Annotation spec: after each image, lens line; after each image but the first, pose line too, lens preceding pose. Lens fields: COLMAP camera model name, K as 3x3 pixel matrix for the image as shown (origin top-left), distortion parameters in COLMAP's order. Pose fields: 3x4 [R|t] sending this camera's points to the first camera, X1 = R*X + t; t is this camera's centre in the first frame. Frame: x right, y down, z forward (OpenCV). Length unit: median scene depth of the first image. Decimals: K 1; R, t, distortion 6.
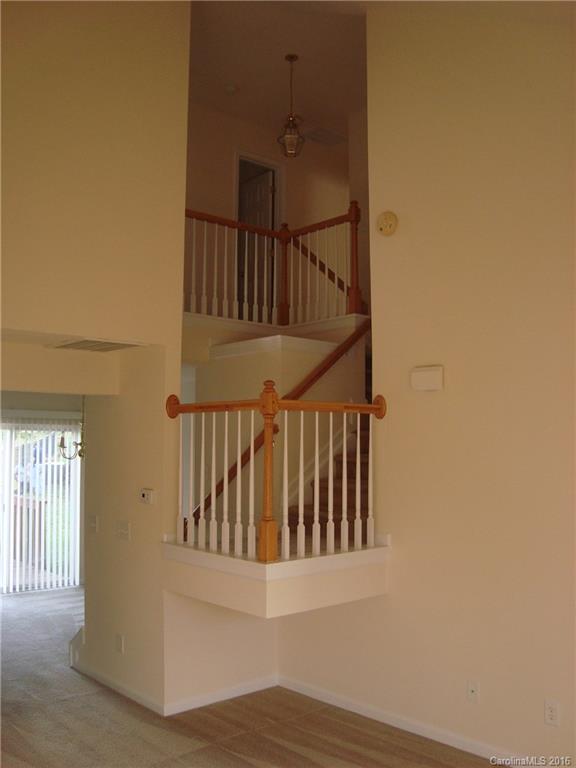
lens RADIAL K [[738.4, 0, 288.0], [0, 738.4, 384.0], [0, 0, 1]] dist [-0.140529, 0.009426]
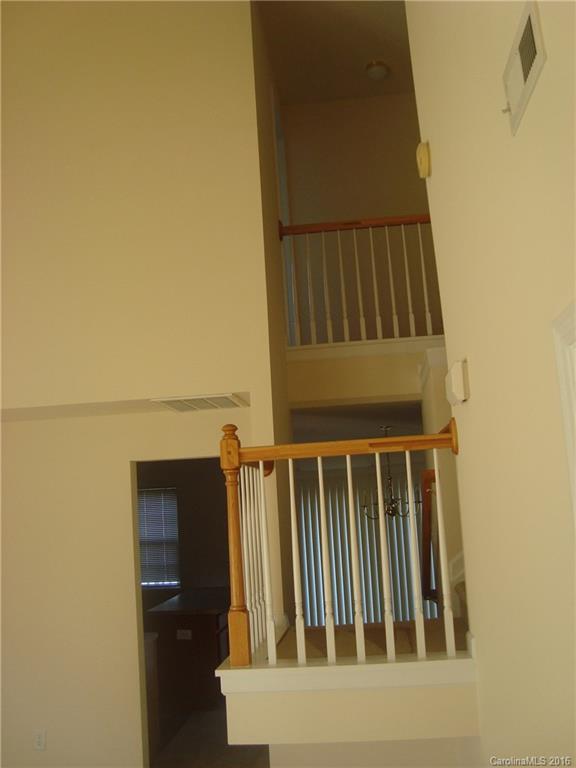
lens RADIAL K [[738.4, 0, 288.0], [0, 738.4, 384.0], [0, 0, 1]] dist [-0.140529, 0.009426]
pose [[0.675575, -0.163721, -0.718884, 0.508117], [0.116348, 0.986490, -0.115329, 0.043842], [0.728054, -0.005727, 0.685496, 0.467528]]
